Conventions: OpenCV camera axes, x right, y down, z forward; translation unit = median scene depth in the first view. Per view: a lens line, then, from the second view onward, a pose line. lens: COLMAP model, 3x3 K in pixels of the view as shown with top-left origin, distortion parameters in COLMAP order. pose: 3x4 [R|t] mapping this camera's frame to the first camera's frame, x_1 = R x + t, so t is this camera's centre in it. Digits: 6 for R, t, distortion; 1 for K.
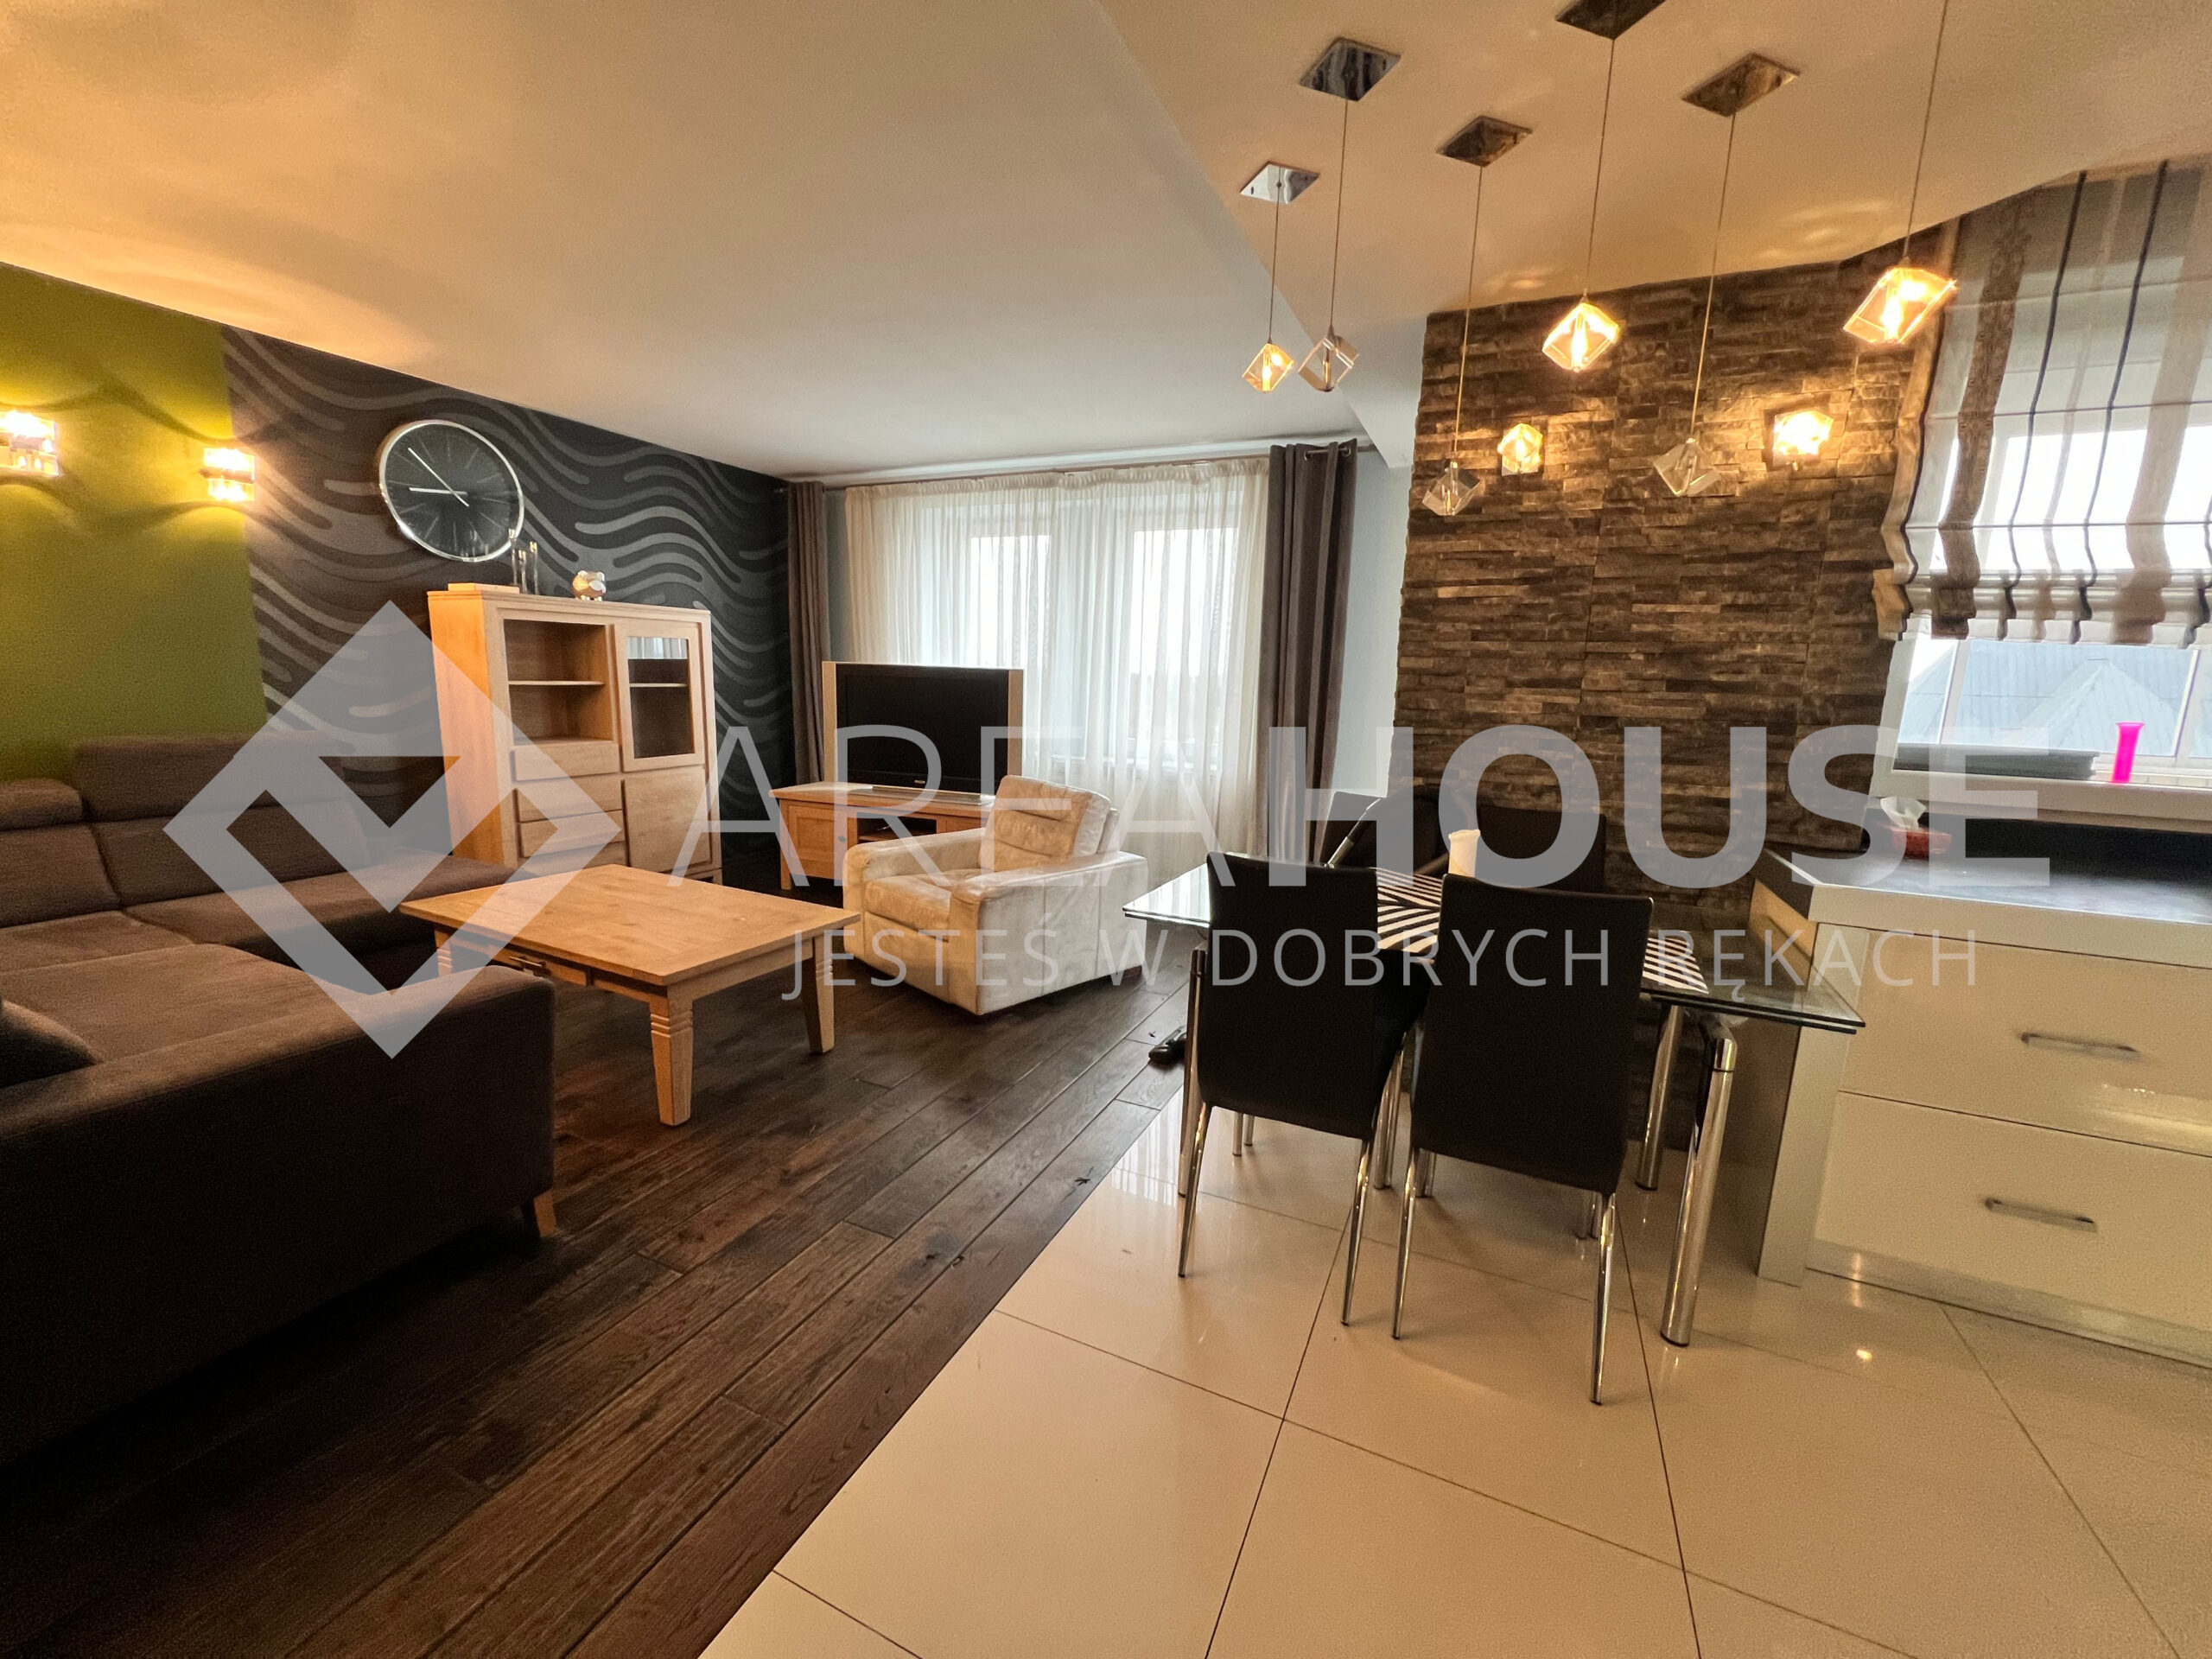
lens RADIAL K [[884.9, 0, 1098.3], [0, 884.9, 819.5], [0, 0, 1]] dist [-0.001842, -0.000448]
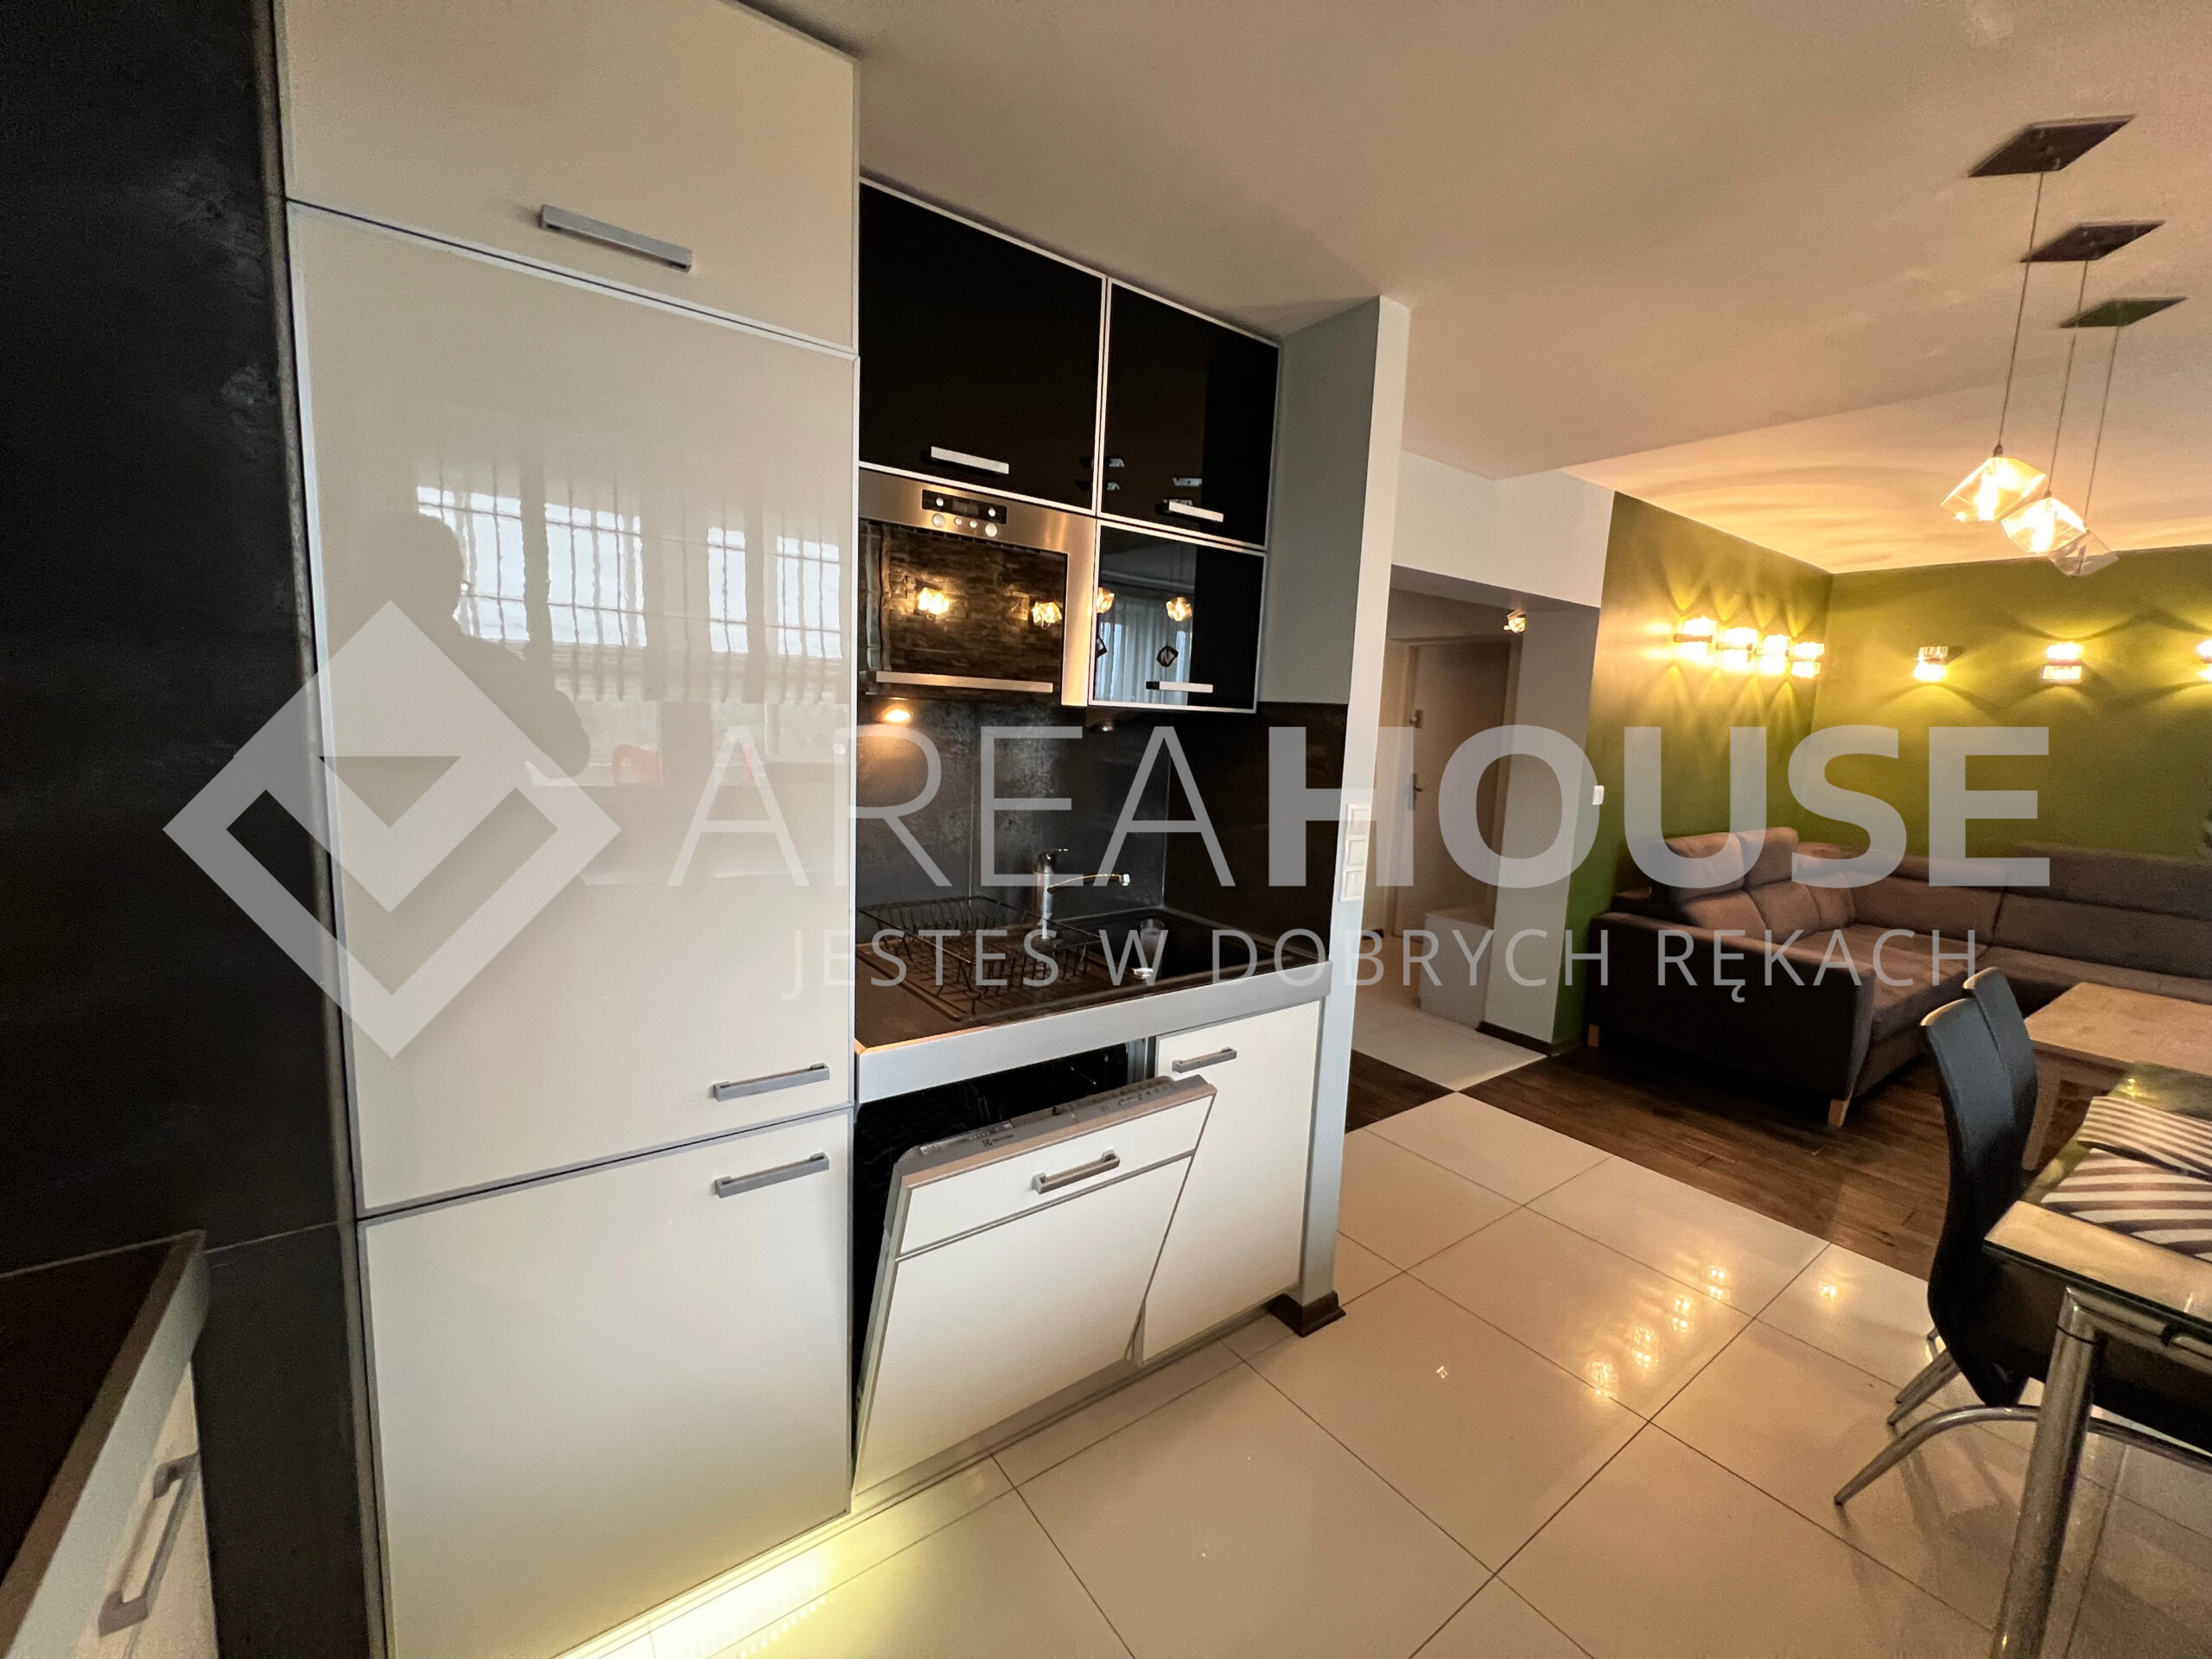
lens RADIAL K [[884.9, 0, 1098.3], [0, 884.9, 819.5], [0, 0, 1]] dist [-0.001842, -0.000448]
pose [[-0.481687, 0.051281, -0.874842, 1.177247], [-0.196600, 0.966517, 0.164903, -0.075505], [0.854006, 0.251426, -0.455477, 0.334923]]
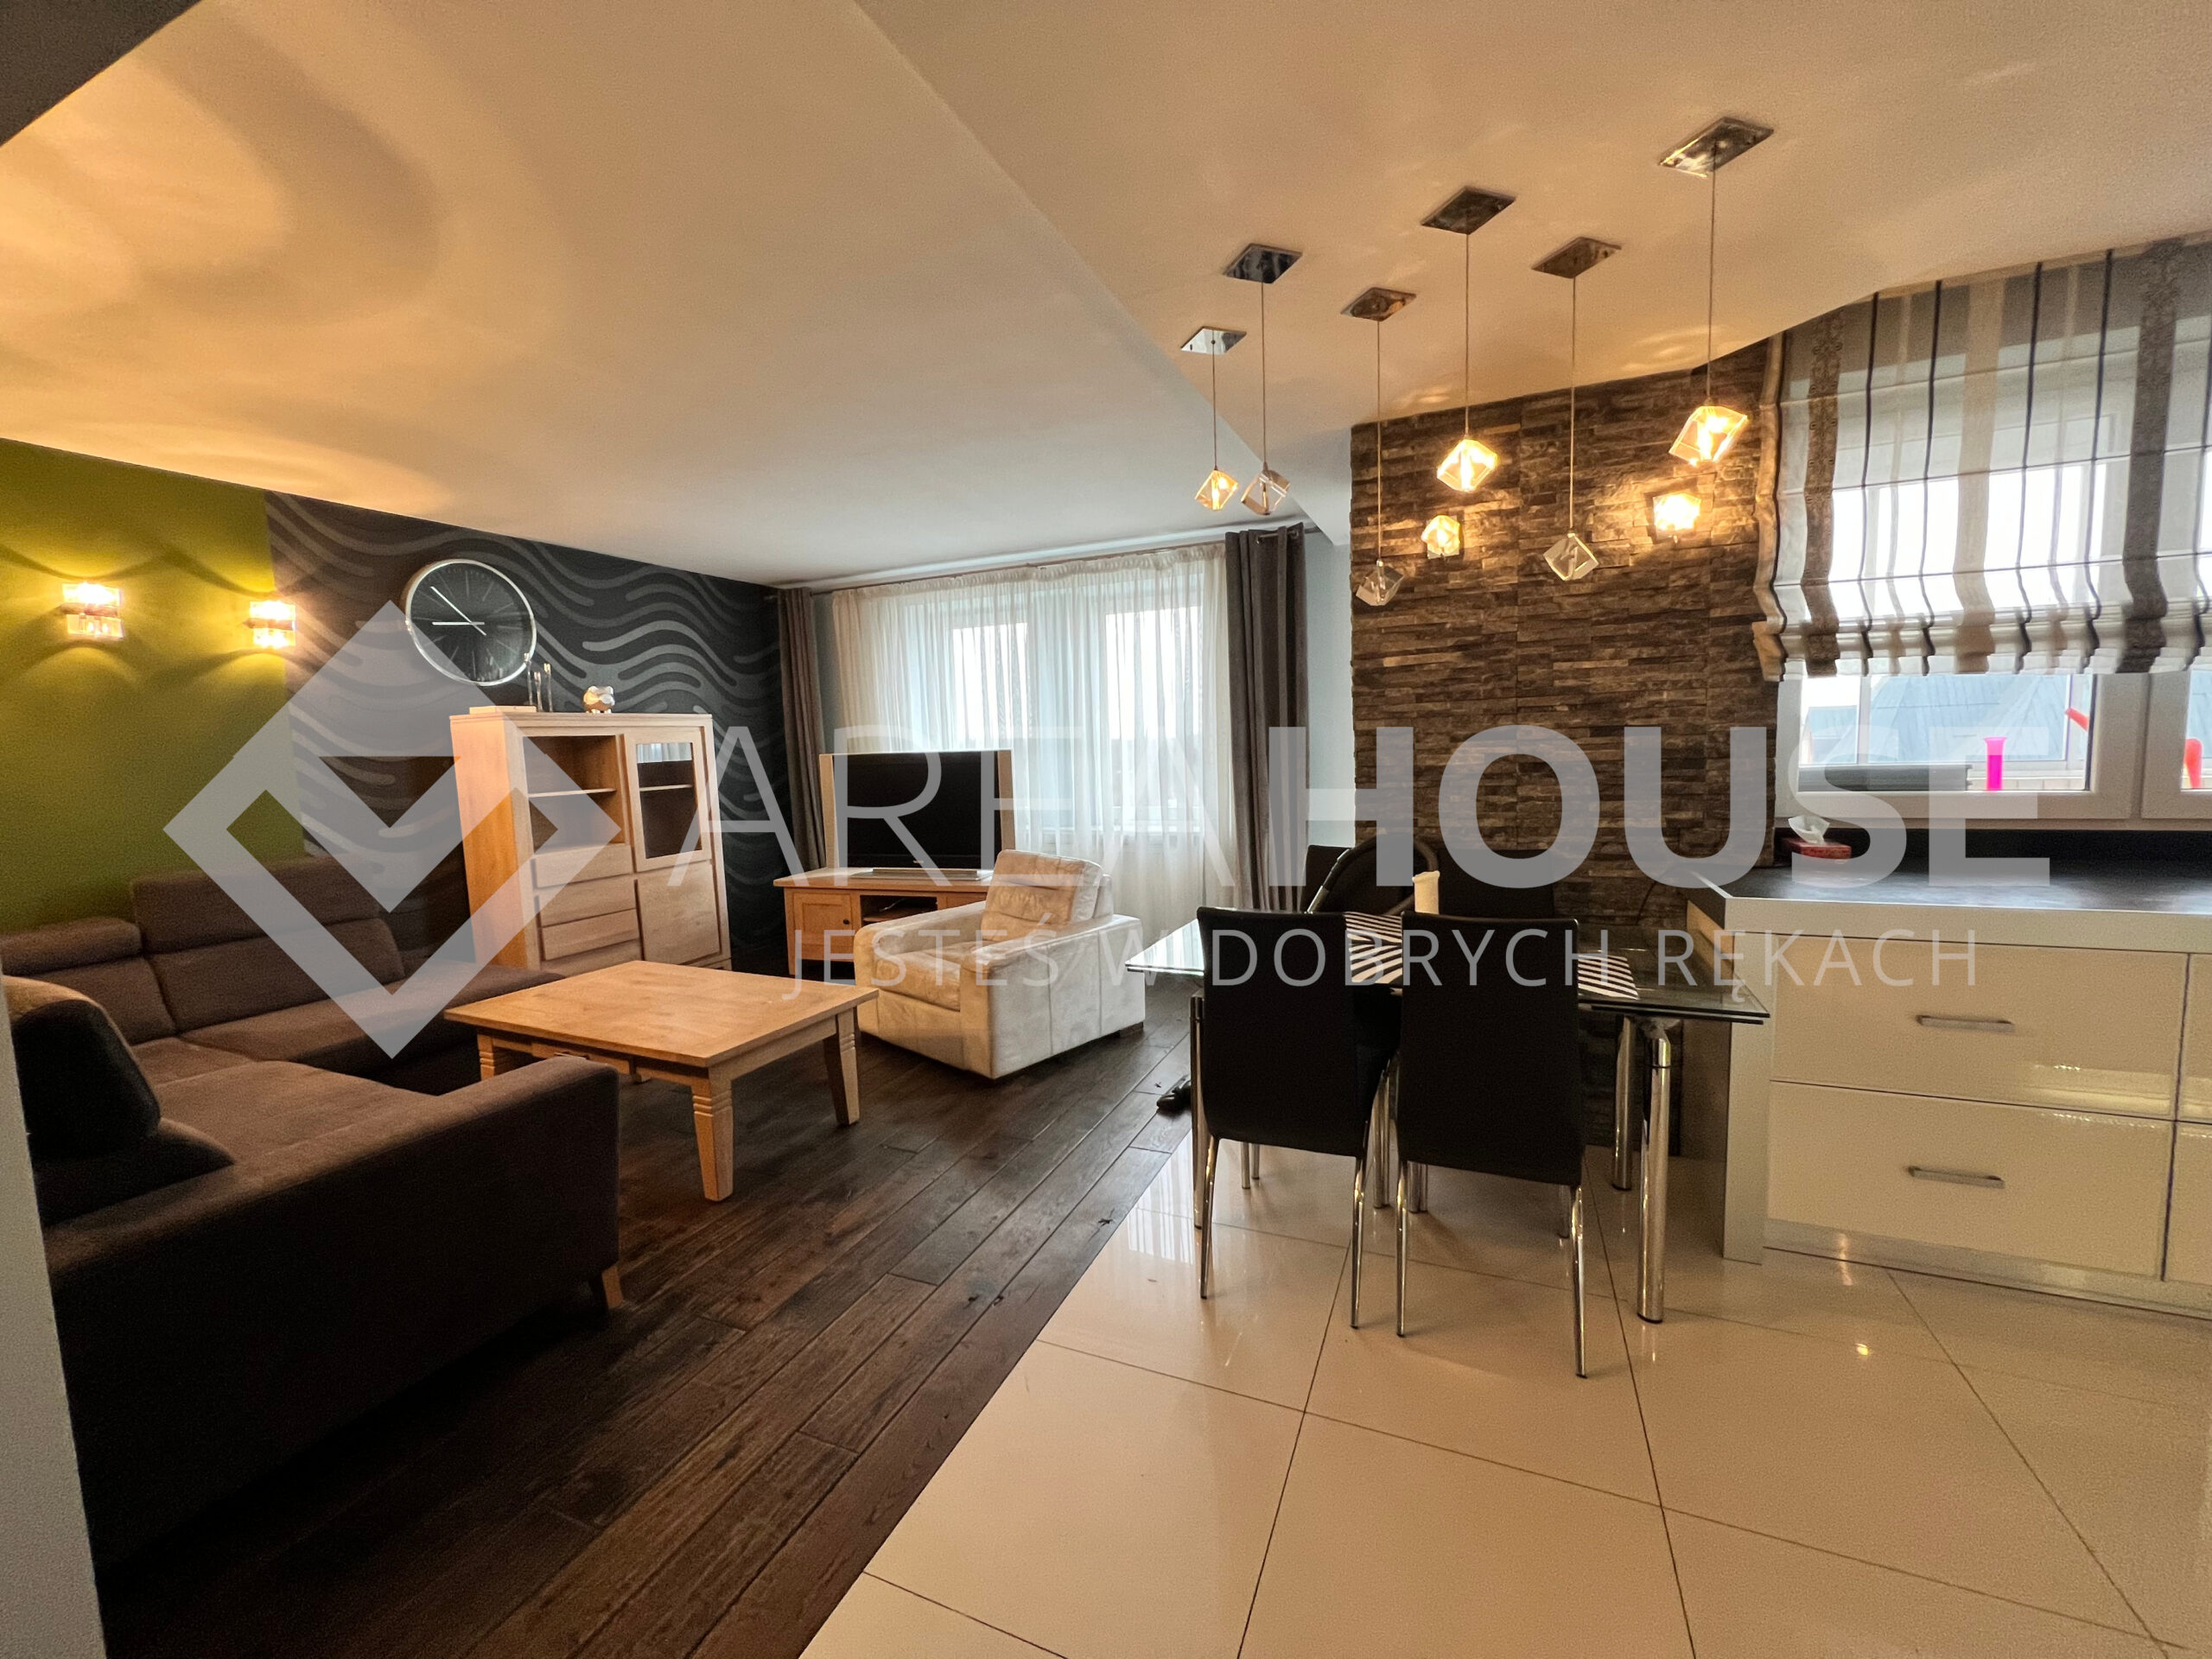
lens RADIAL K [[884.9, 0, 1098.3], [0, 884.9, 819.5], [0, 0, 1]] dist [-0.001842, -0.000448]
pose [[0.997459, -0.068347, 0.020082, -0.013174], [0.069655, 0.994826, -0.073949, -0.000541], [-0.014924, 0.075160, 0.997060, -0.102158]]
